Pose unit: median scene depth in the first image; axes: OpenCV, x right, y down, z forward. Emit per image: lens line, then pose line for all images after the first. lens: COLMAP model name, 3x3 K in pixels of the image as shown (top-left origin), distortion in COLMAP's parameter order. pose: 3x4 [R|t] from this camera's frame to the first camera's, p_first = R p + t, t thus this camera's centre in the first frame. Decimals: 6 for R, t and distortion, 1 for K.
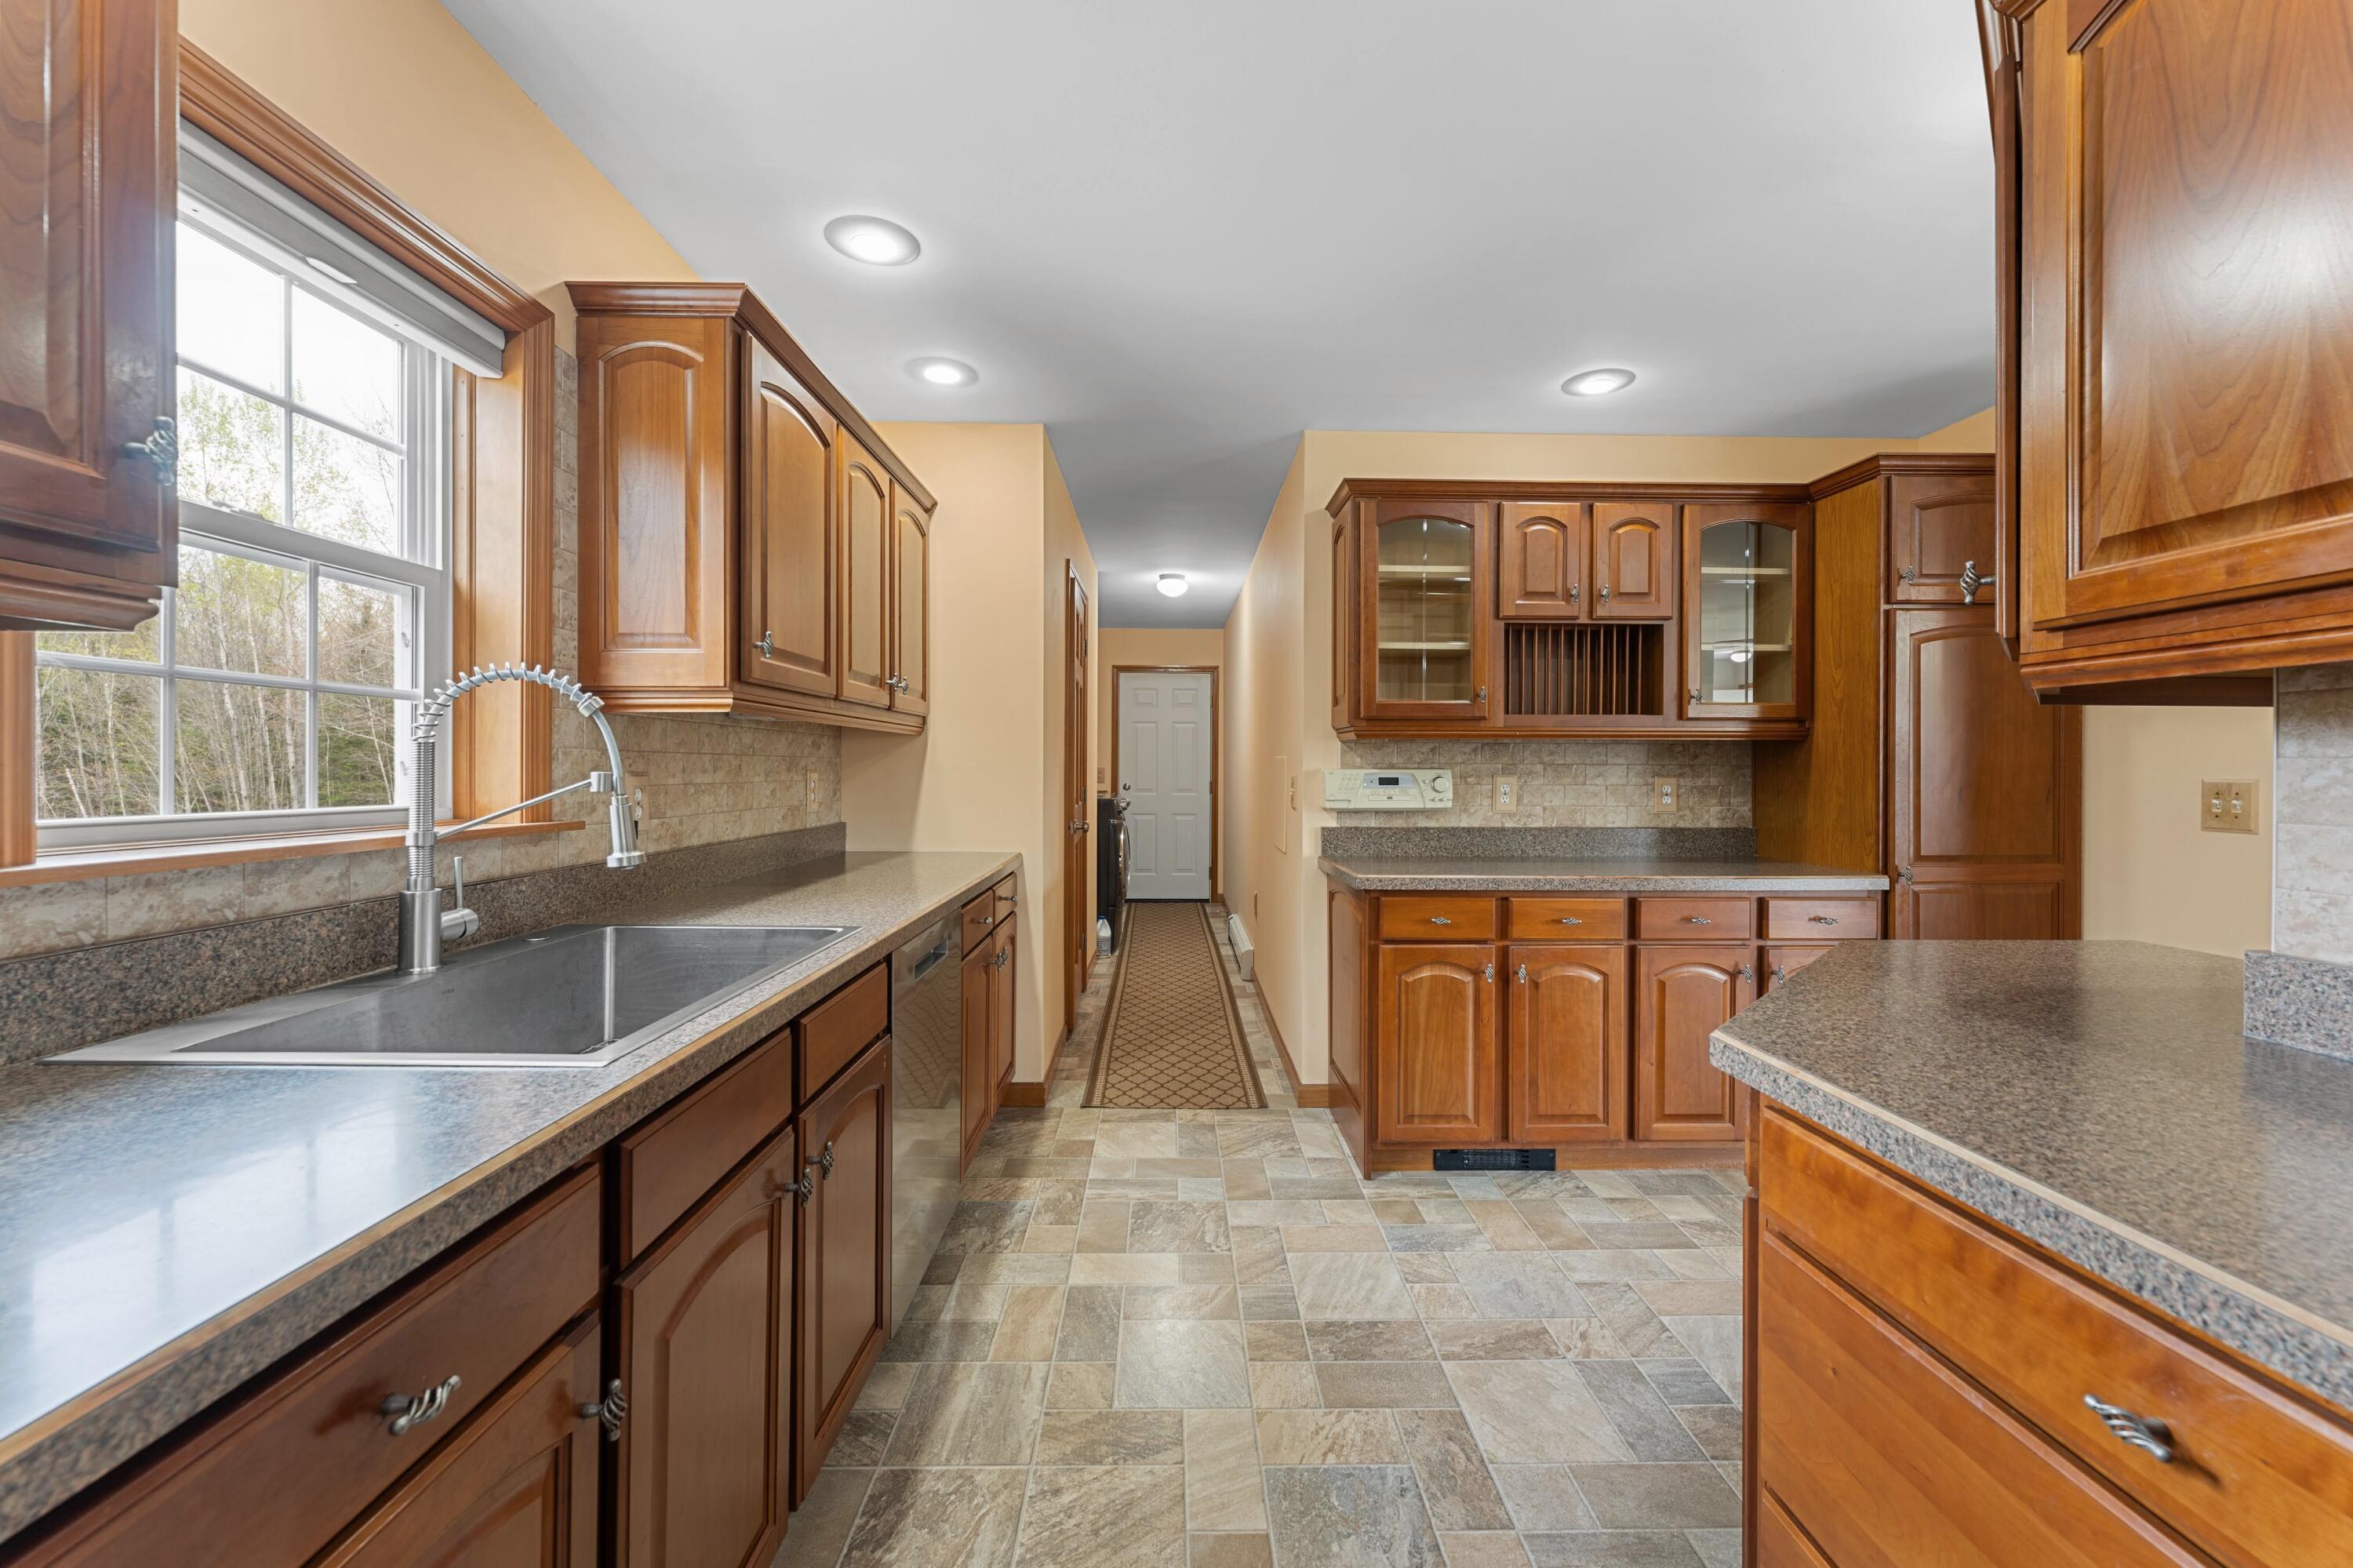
lens RADIAL K [[944.8, 0, 1191.4], [0, 944.8, 772.9], [0, 0, 1]] dist [0.000108, -0.000048]
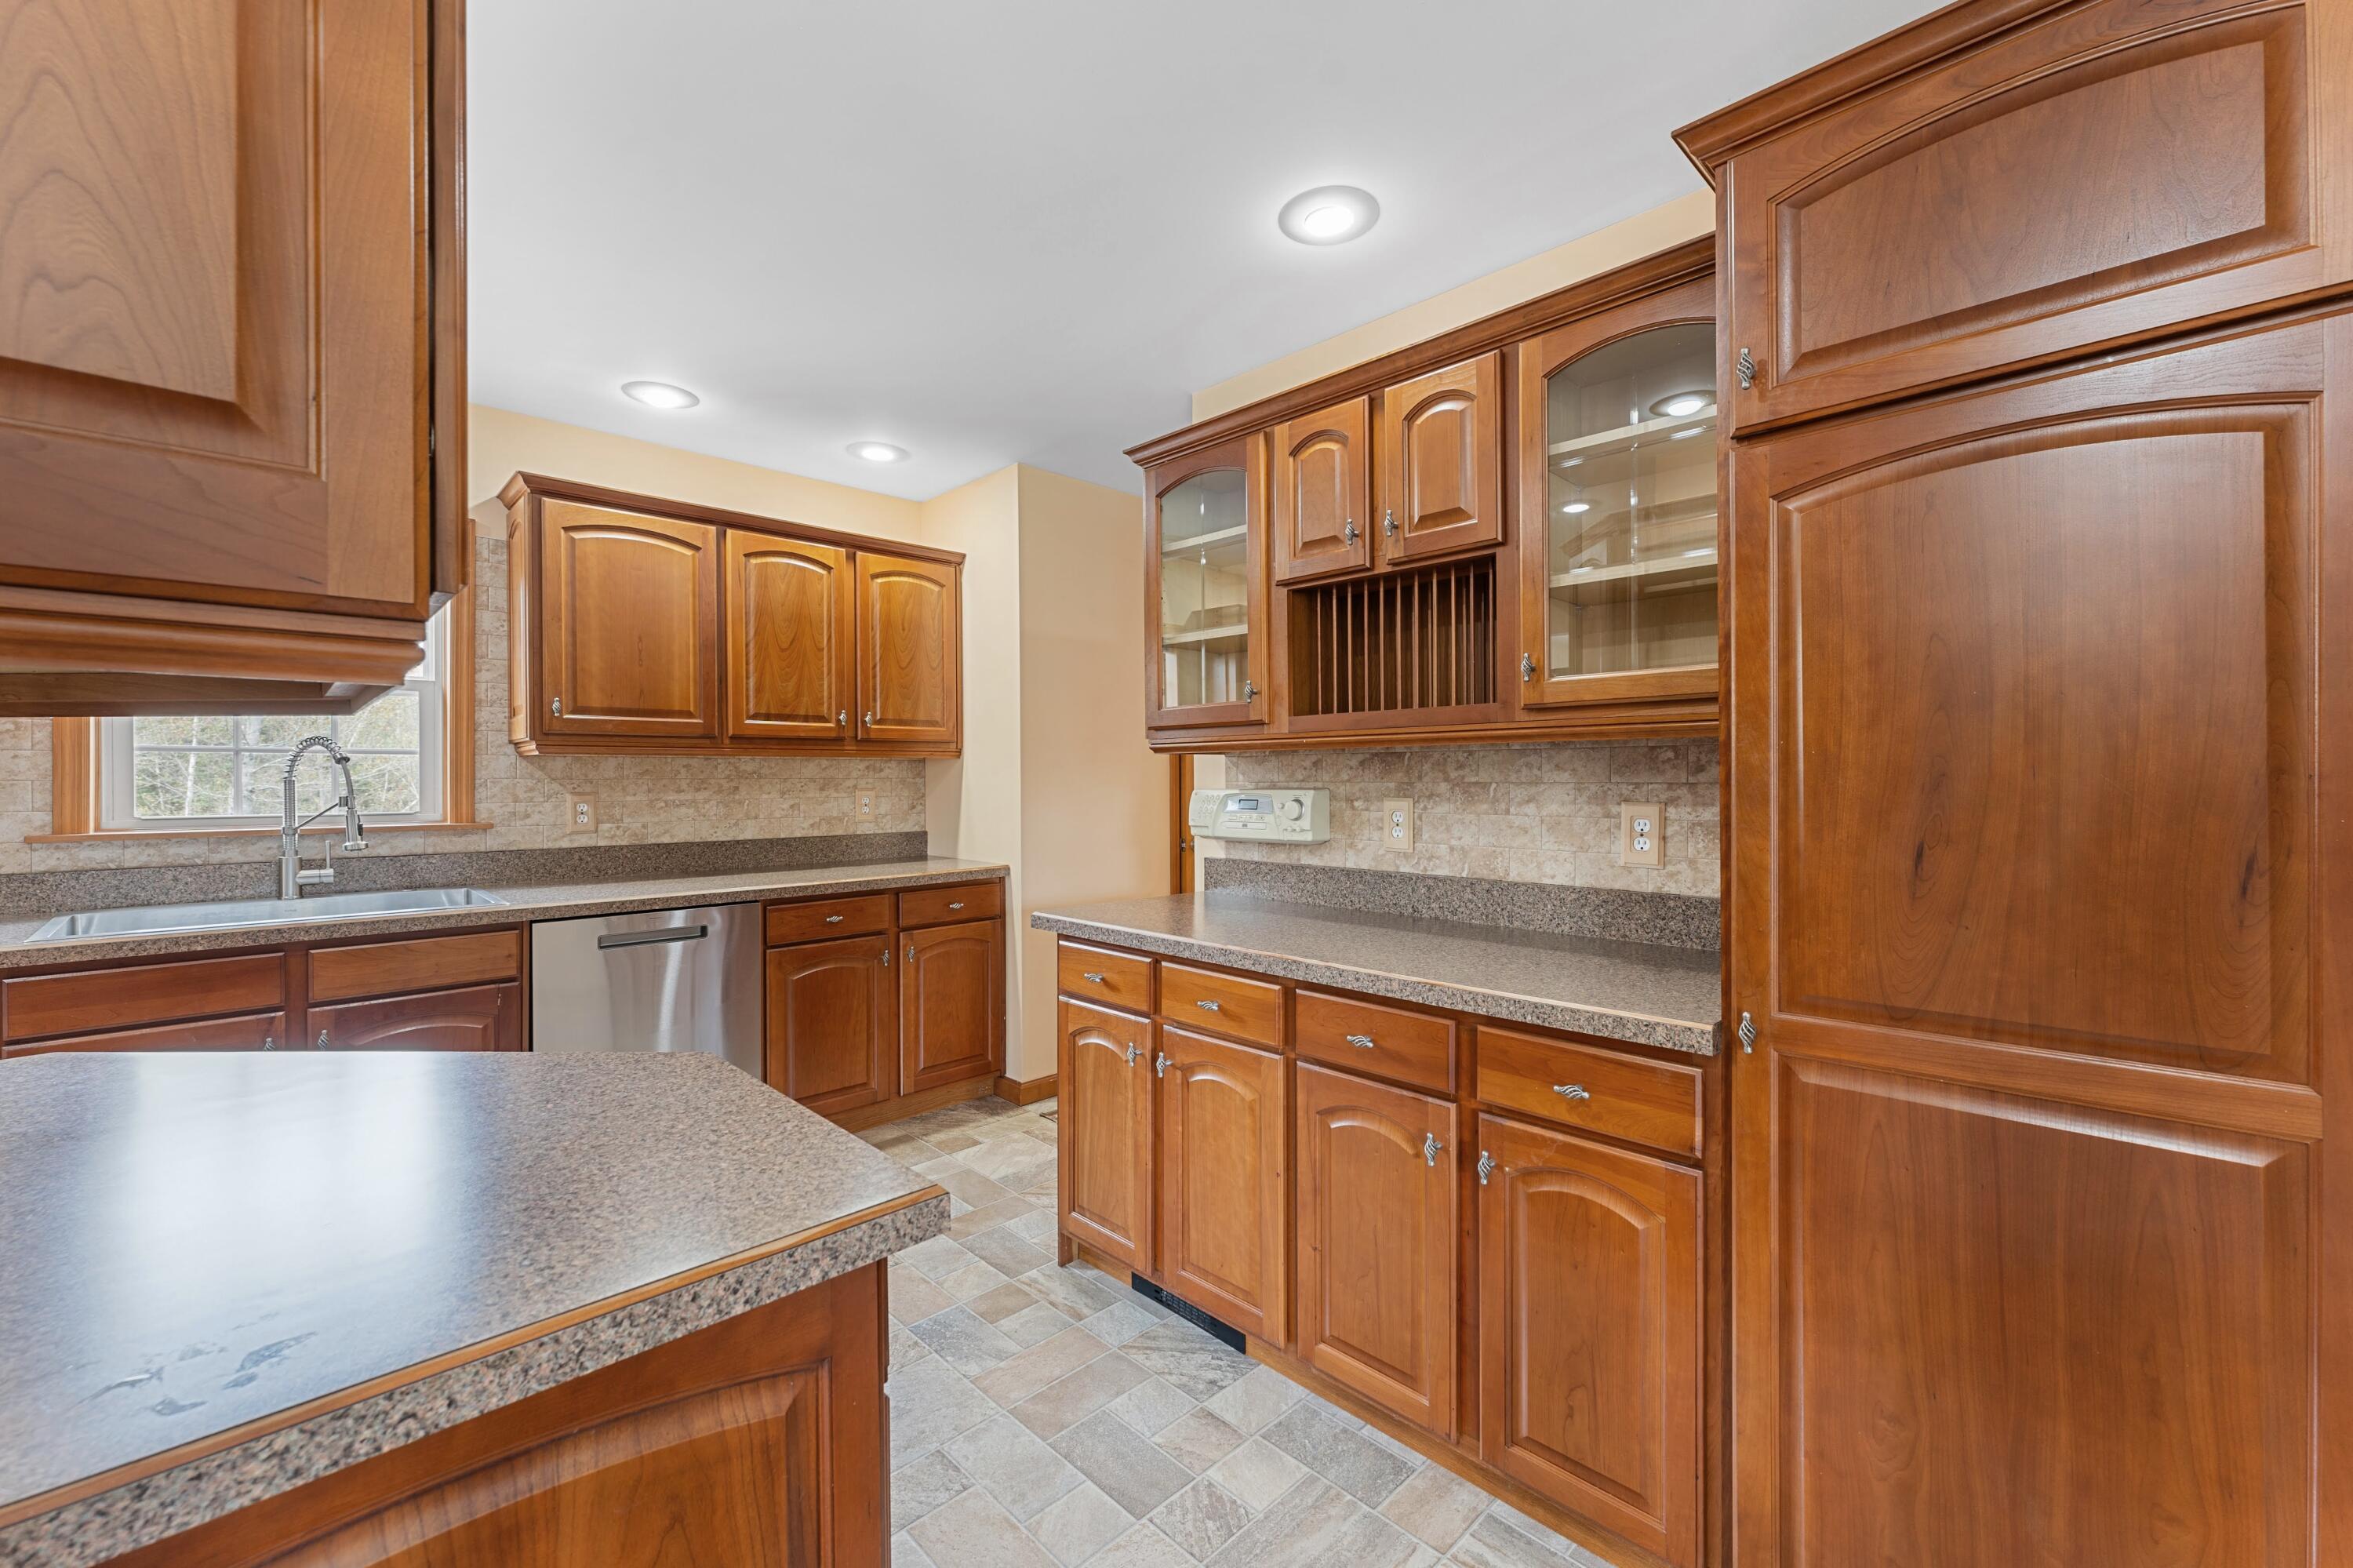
lens RADIAL K [[947.3, 0, 1192.1], [0, 947.3, 783.3], [0, 0, 1]] dist [-0.001176, 0.000162]
pose [[0.685885, -0.000387, -0.727710, 1.017825], [0.001905, 0.999997, 0.001264, -0.013498], [0.727707, -0.002253, 0.685884, 0.557319]]
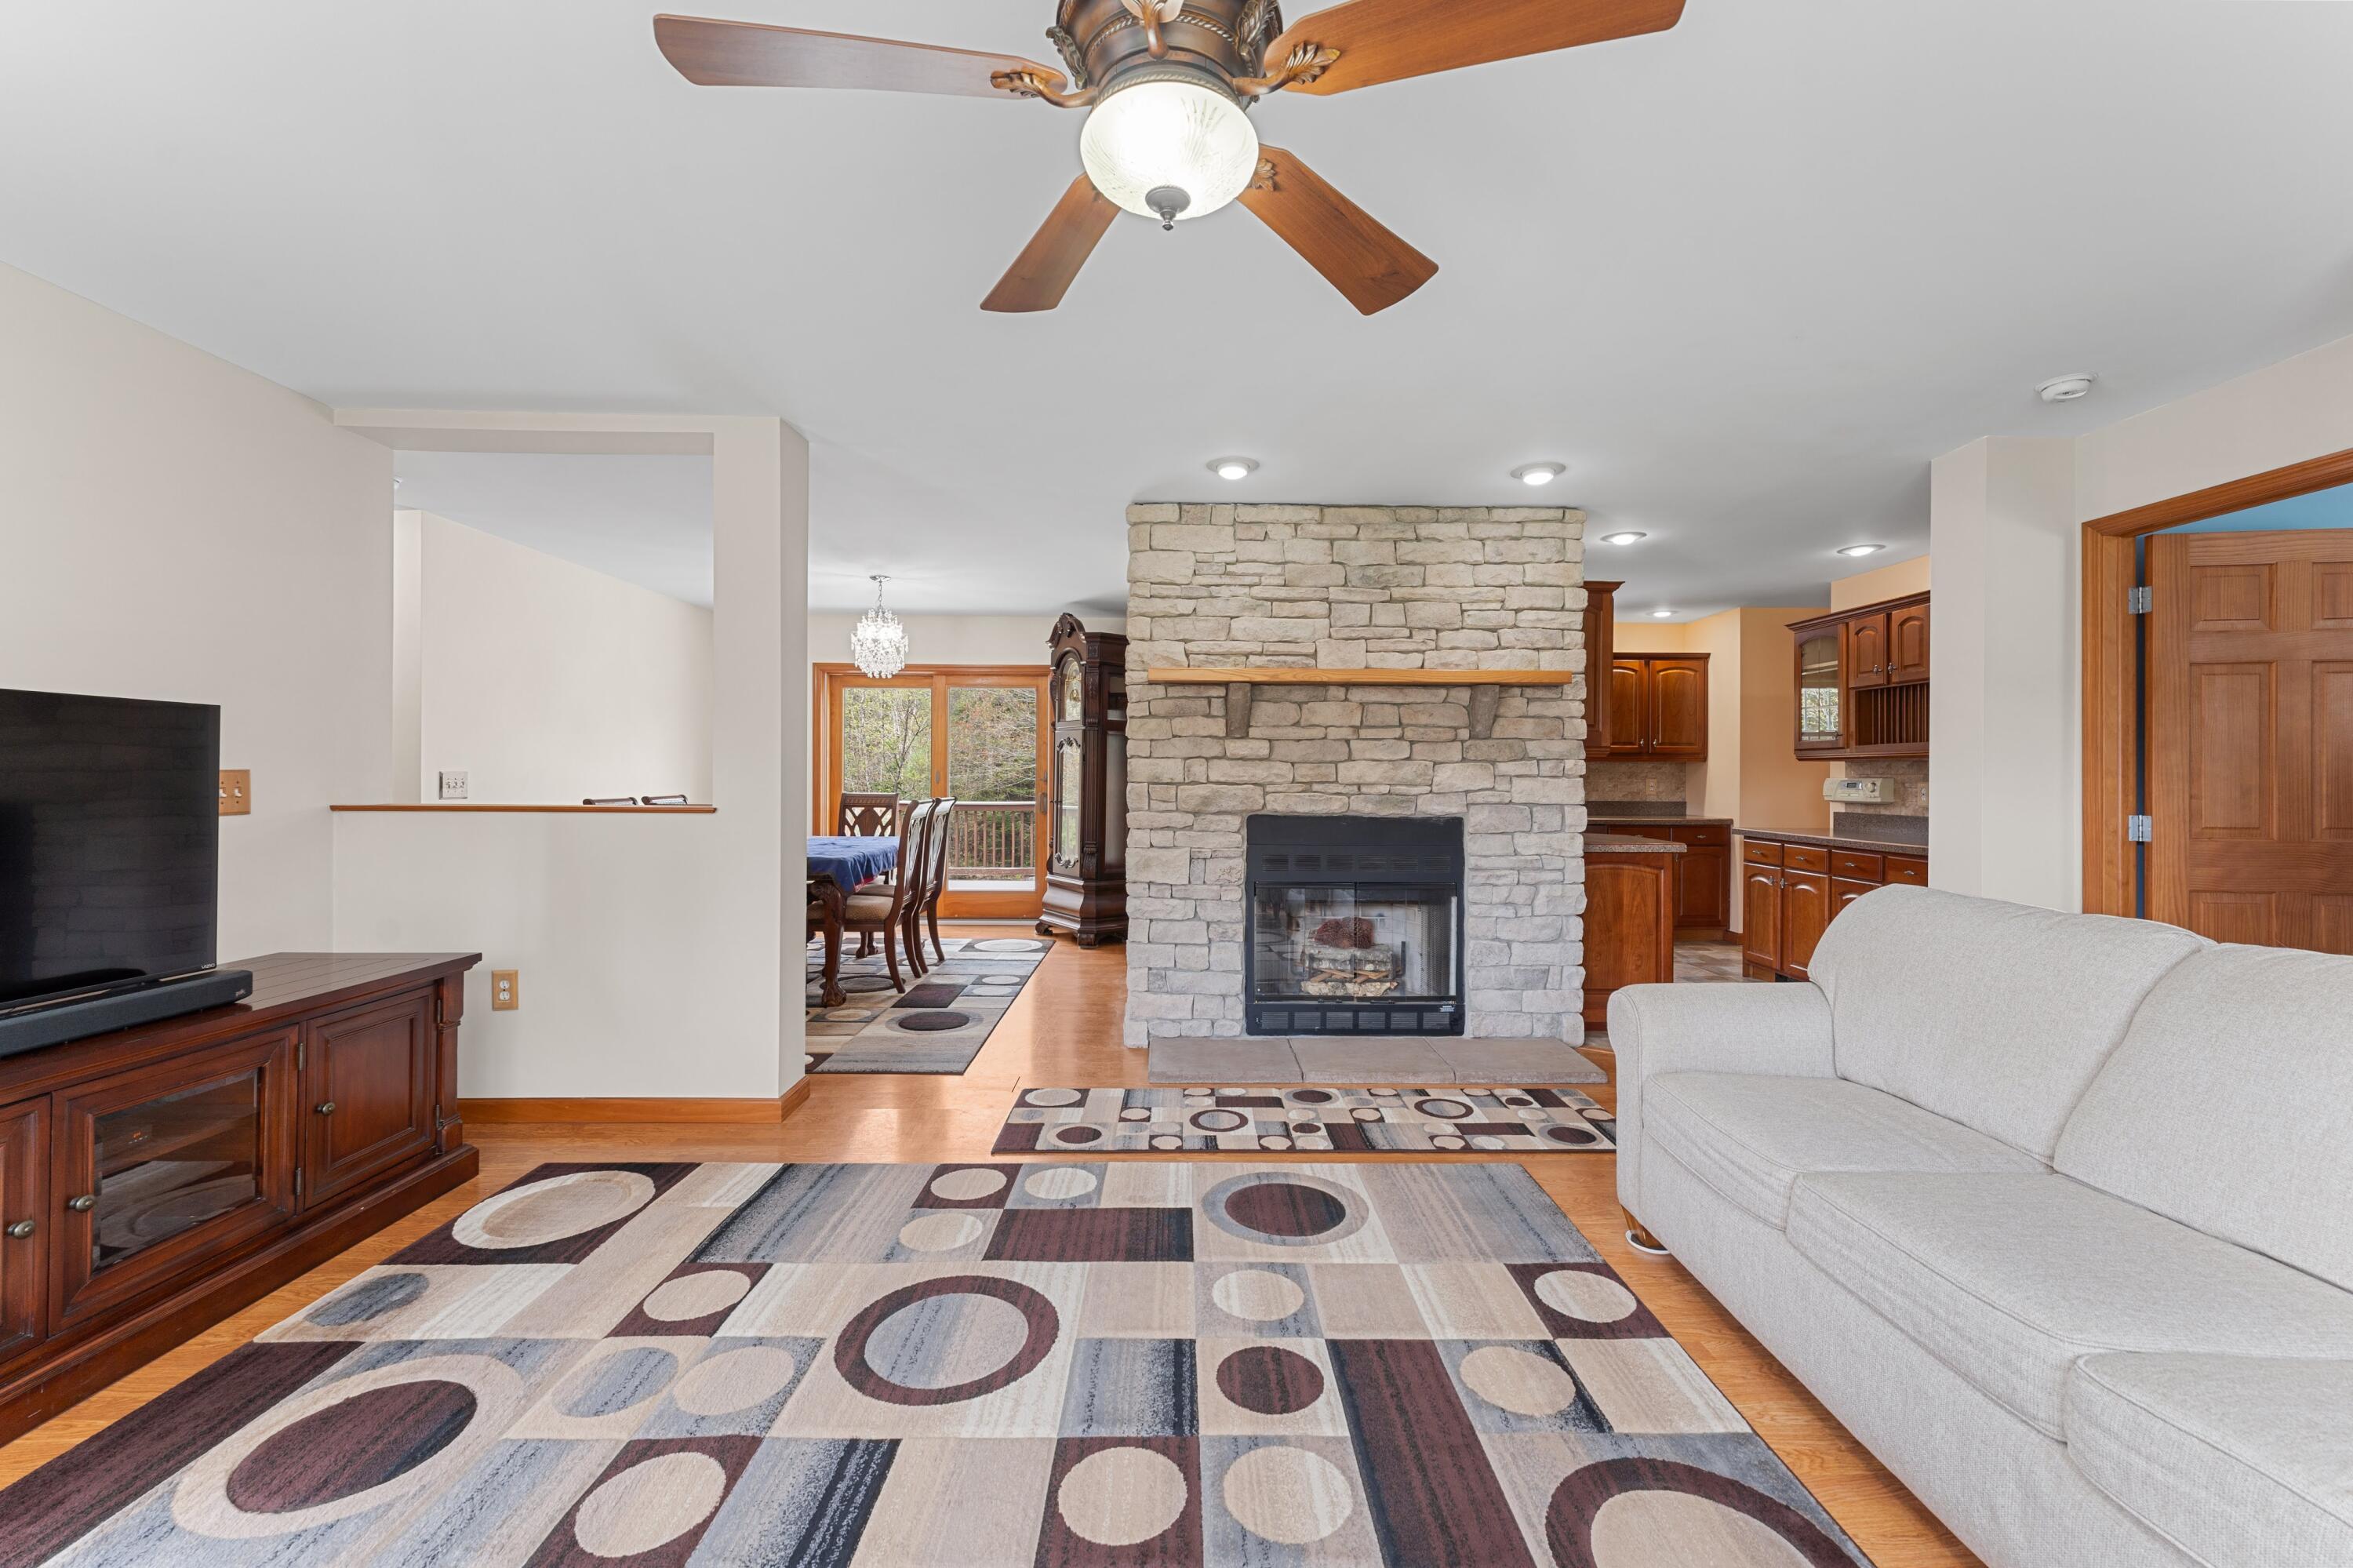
lens RADIAL K [[944.8, 0, 1191.4], [0, 944.8, 772.9], [0, 0, 1]] dist [0.000108, -0.000048]
pose [[-0.002288, -0.002744, -0.999994, 2.538208], [-0.010575, 0.999940, -0.002719, 0.005668], [0.999941, 0.010569, -0.002317, -0.230509]]
